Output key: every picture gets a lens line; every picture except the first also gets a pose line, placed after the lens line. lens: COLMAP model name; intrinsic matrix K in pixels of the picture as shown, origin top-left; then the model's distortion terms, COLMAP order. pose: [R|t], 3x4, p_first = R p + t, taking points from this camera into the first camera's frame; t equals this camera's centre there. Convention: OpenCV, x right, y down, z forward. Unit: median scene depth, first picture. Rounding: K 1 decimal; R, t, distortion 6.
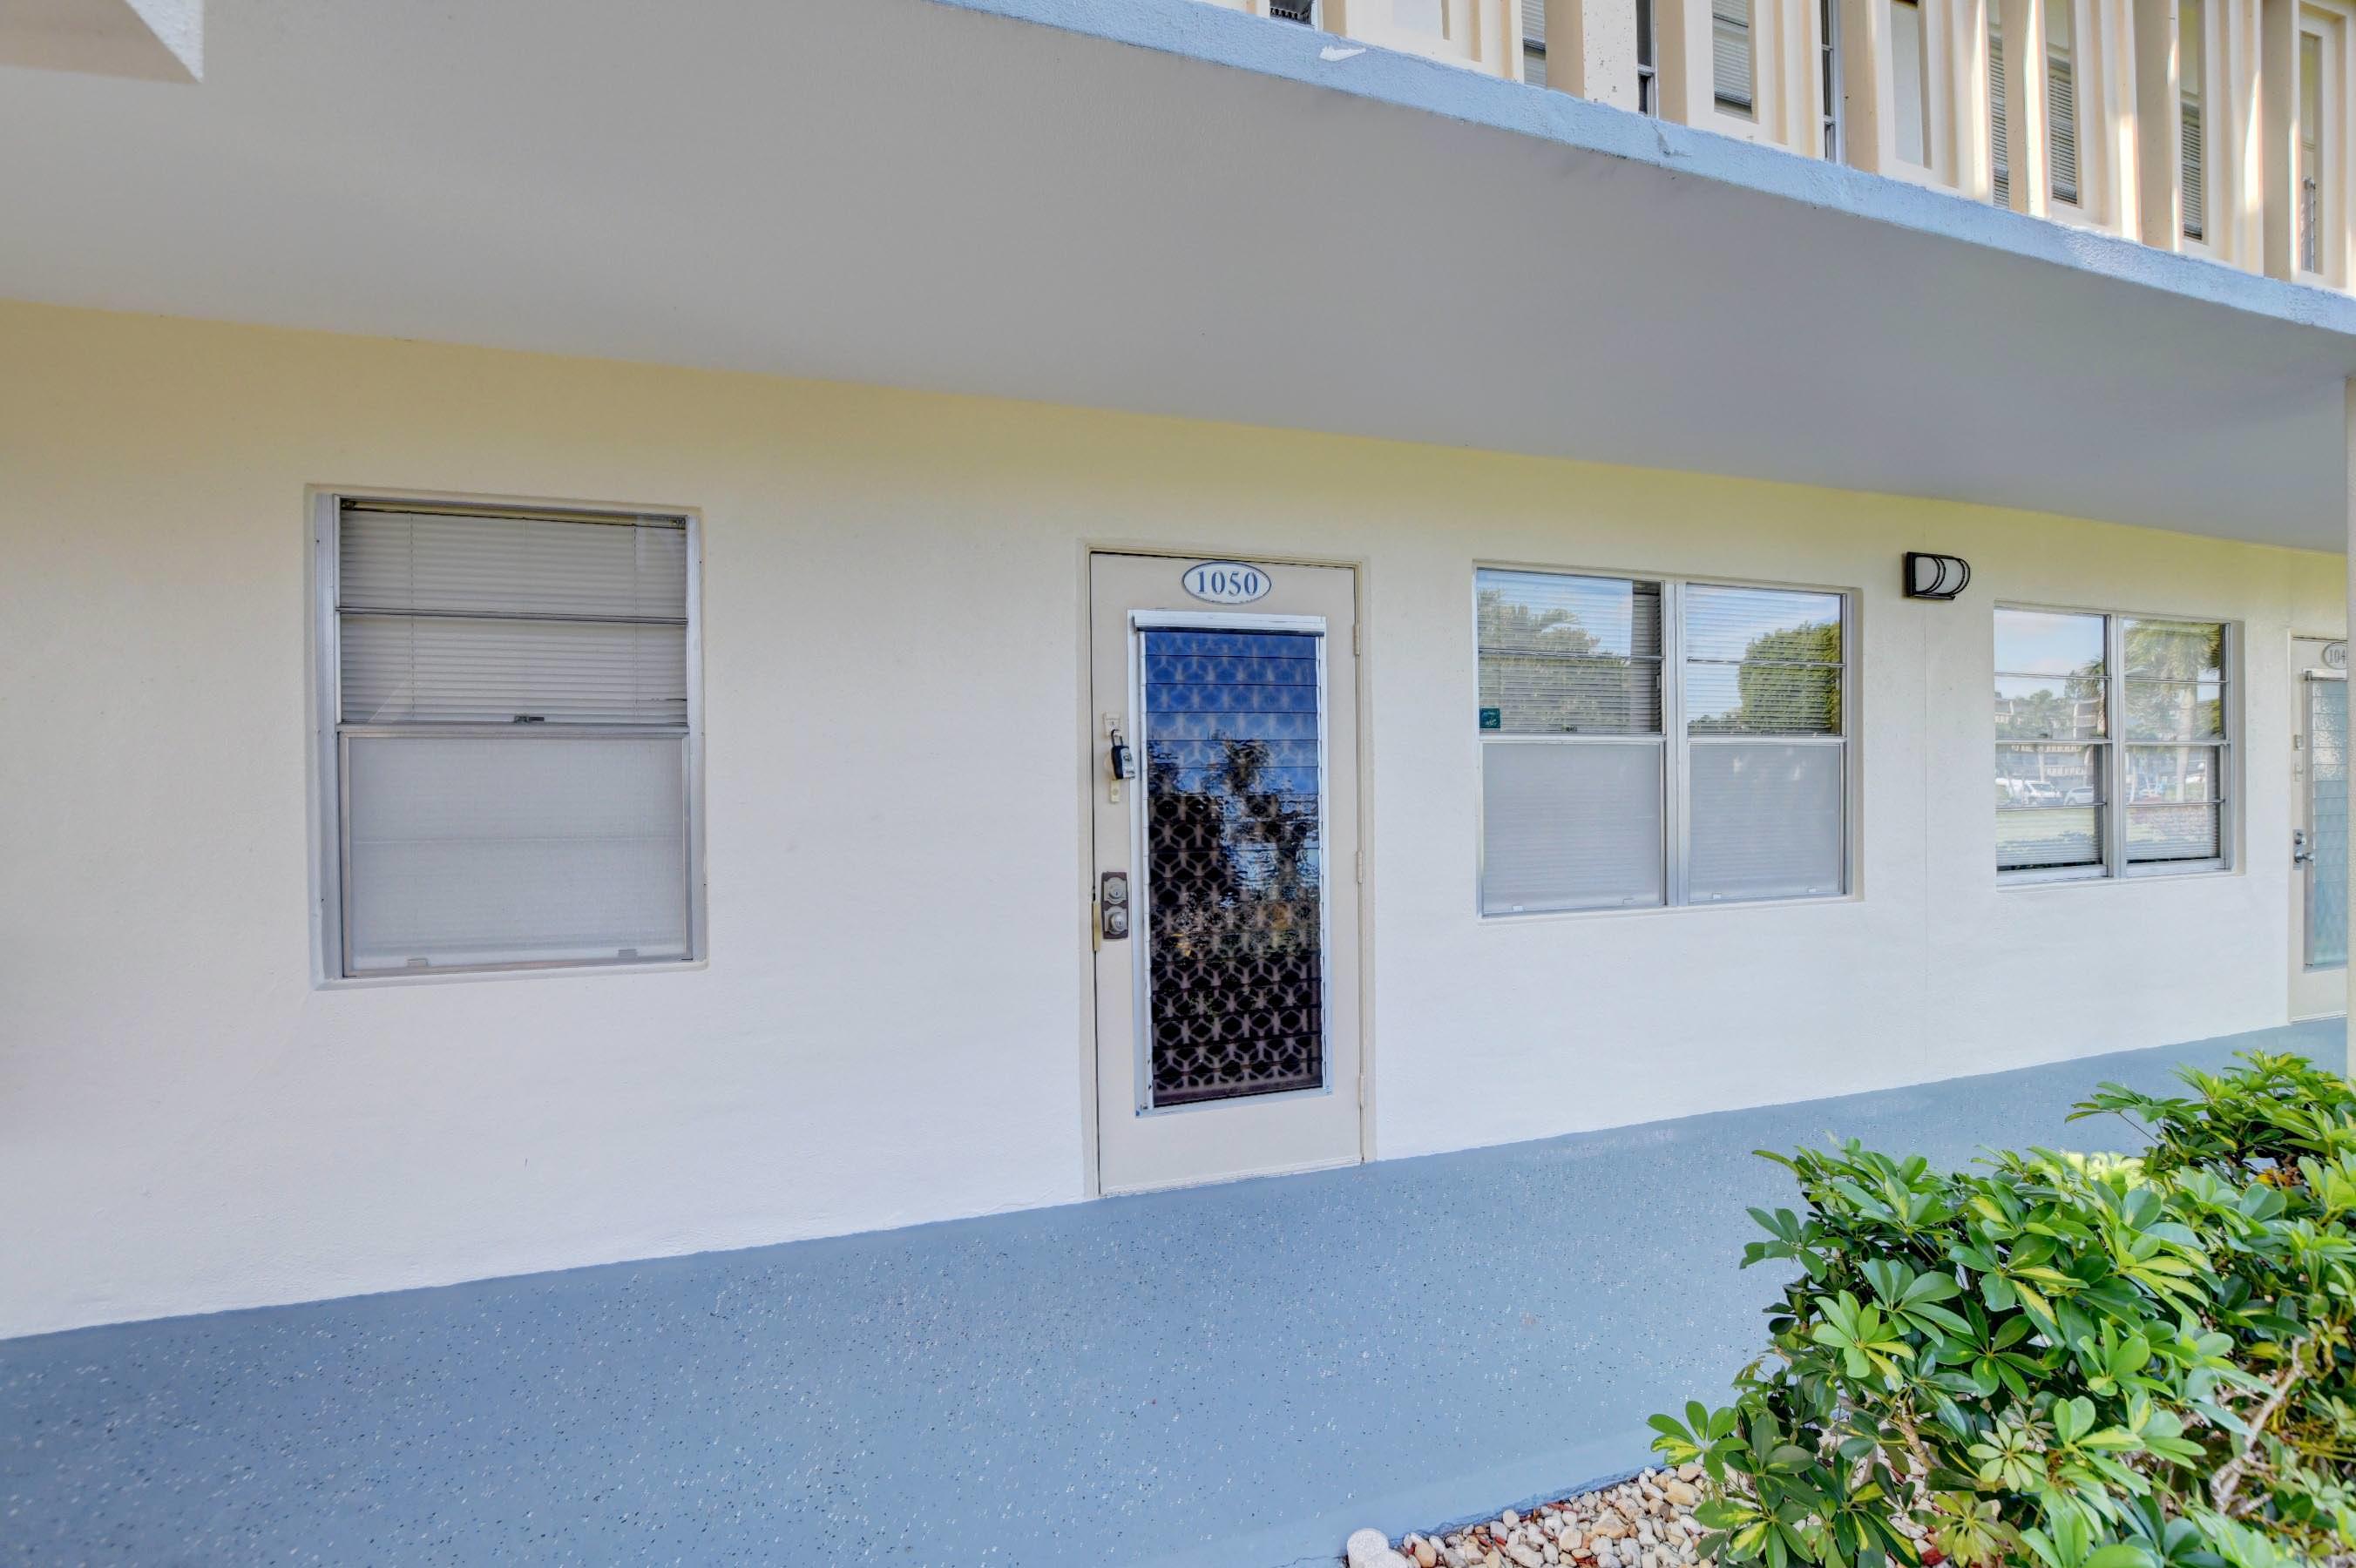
lens RADIAL K [[1036.7, 0, 1175.3], [0, 1036.7, 794.1], [0, 0, 1]] dist [-0.034615, 0.005567]
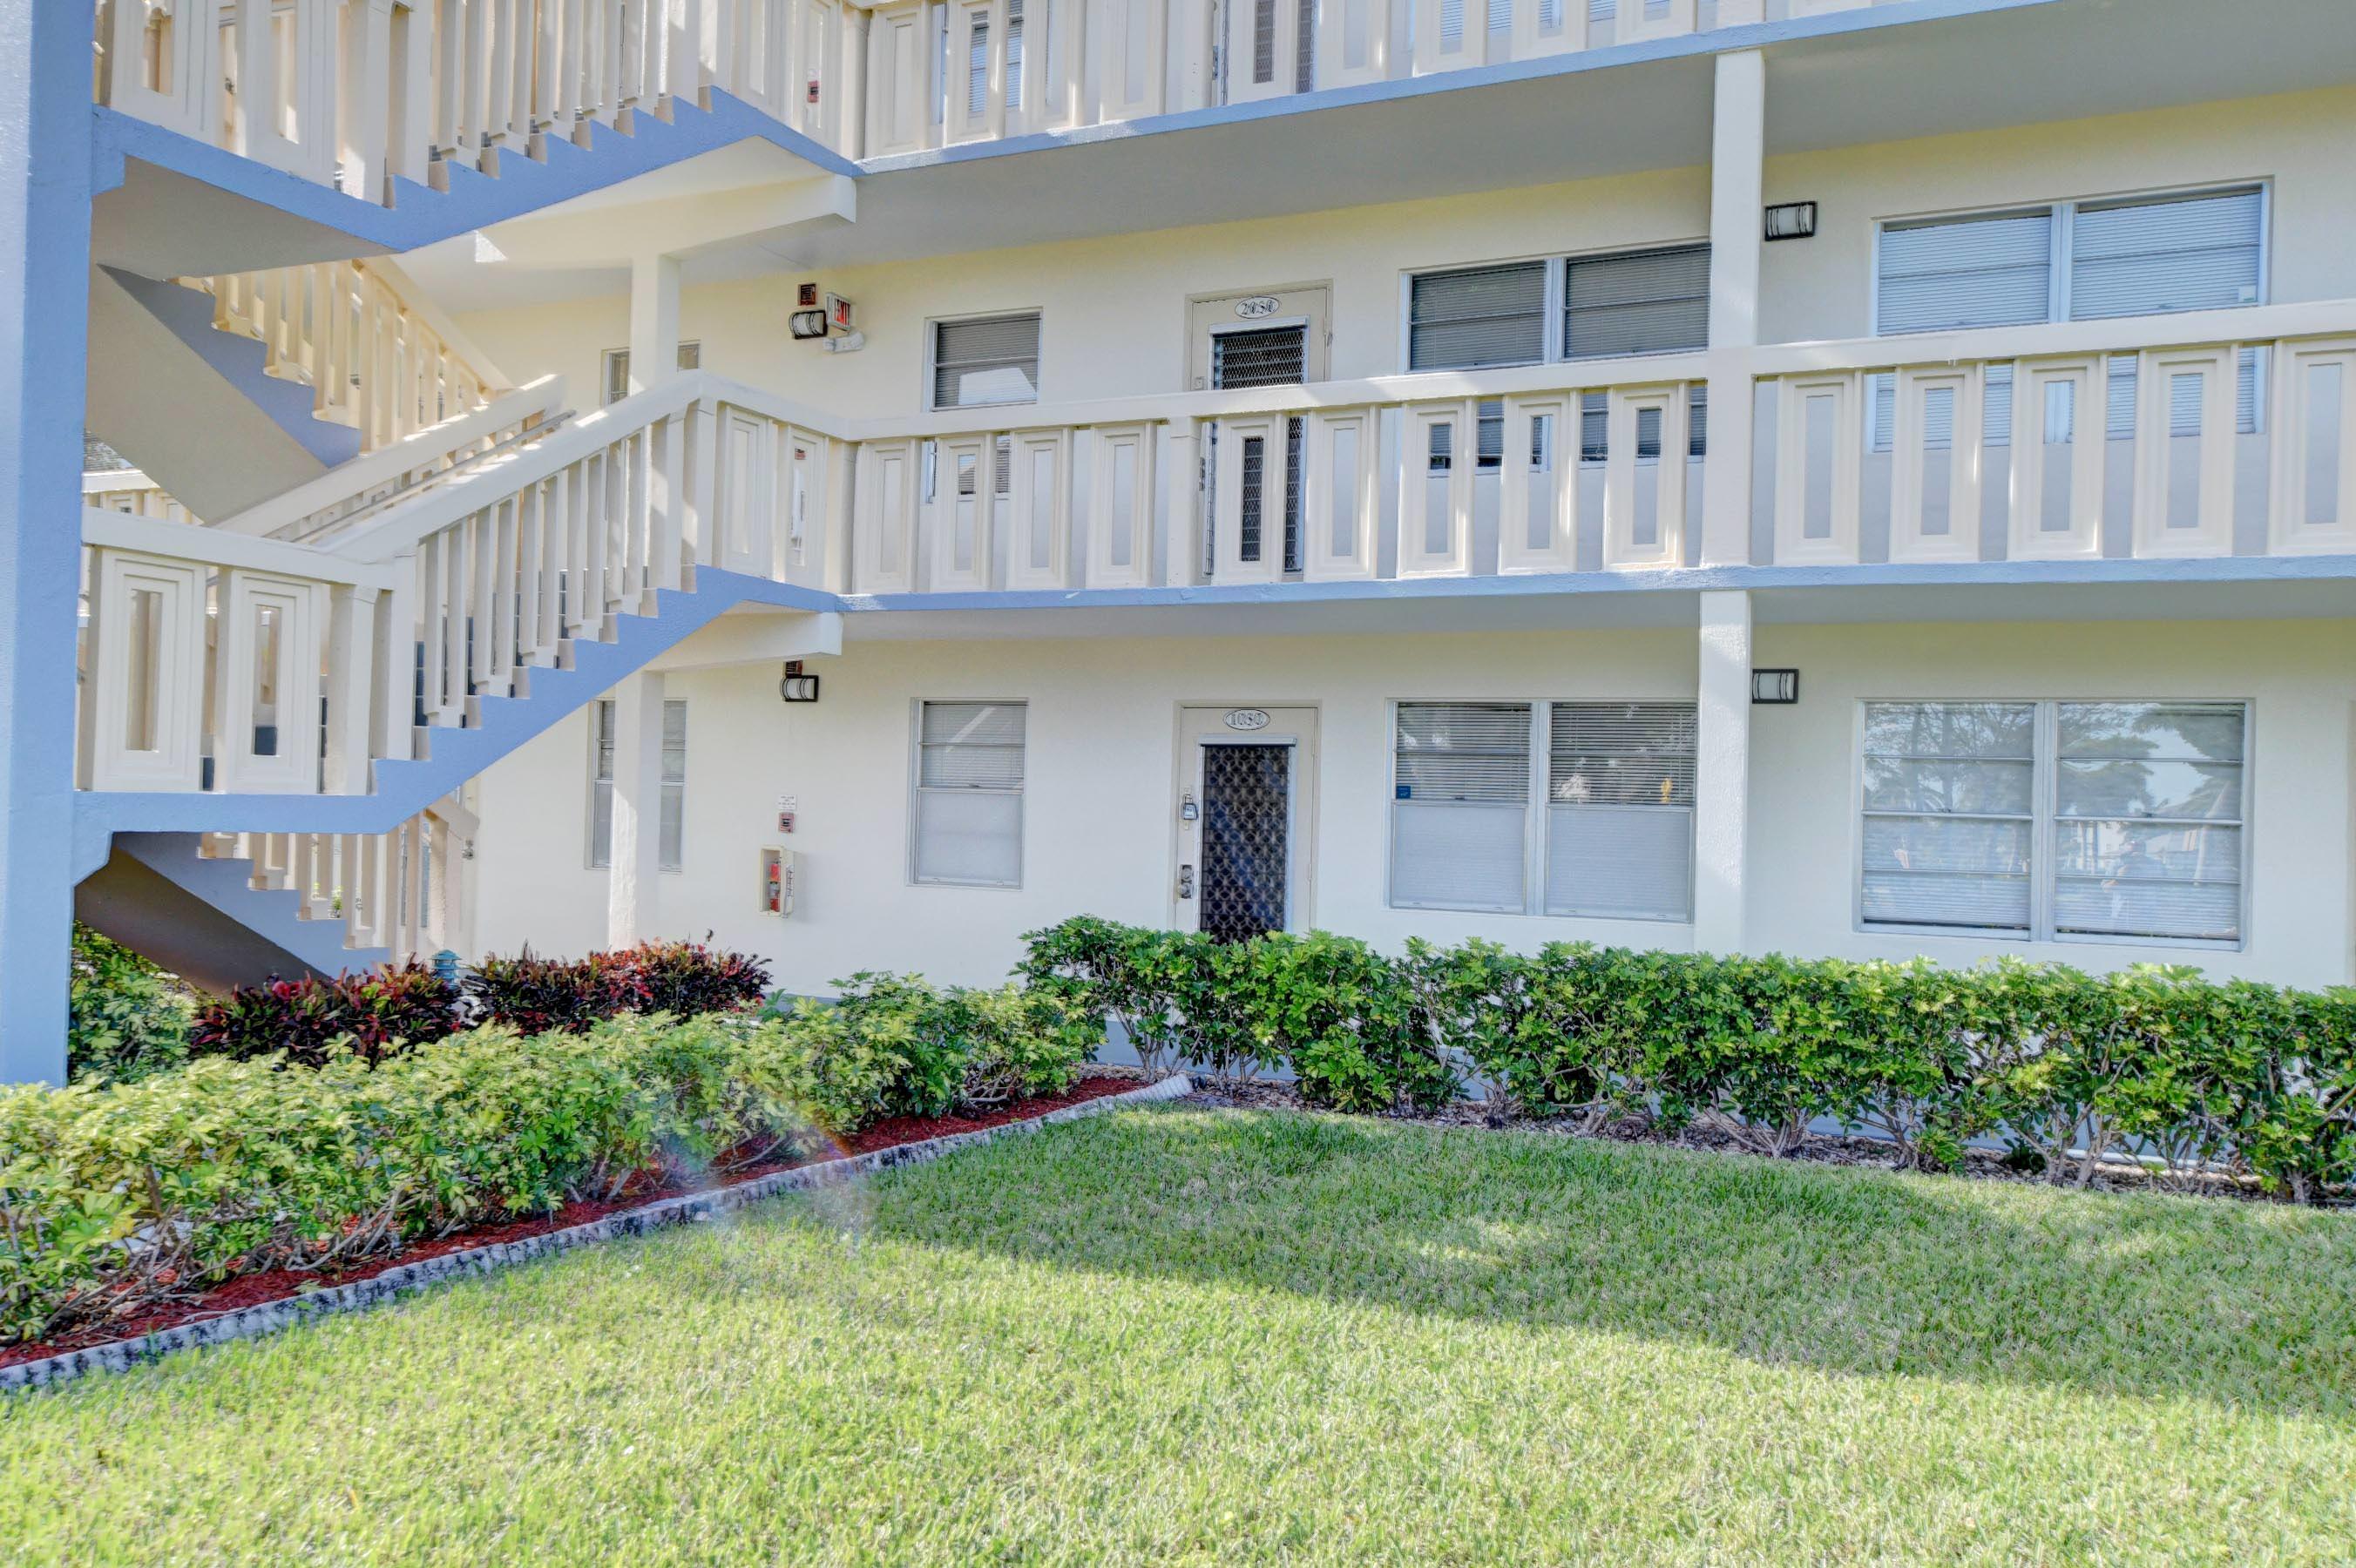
lens RADIAL K [[2021.0, 0, 1174.0], [0, 2021.0, 786.1], [0, 0, 1]] dist [-0.007963, -0.001219]
pose [[0.701932, 0.022353, -0.711894, 2.792964], [-0.045086, 0.998897, -0.013091, -0.026024], [0.710816, 0.041286, 0.702165, -1.835199]]
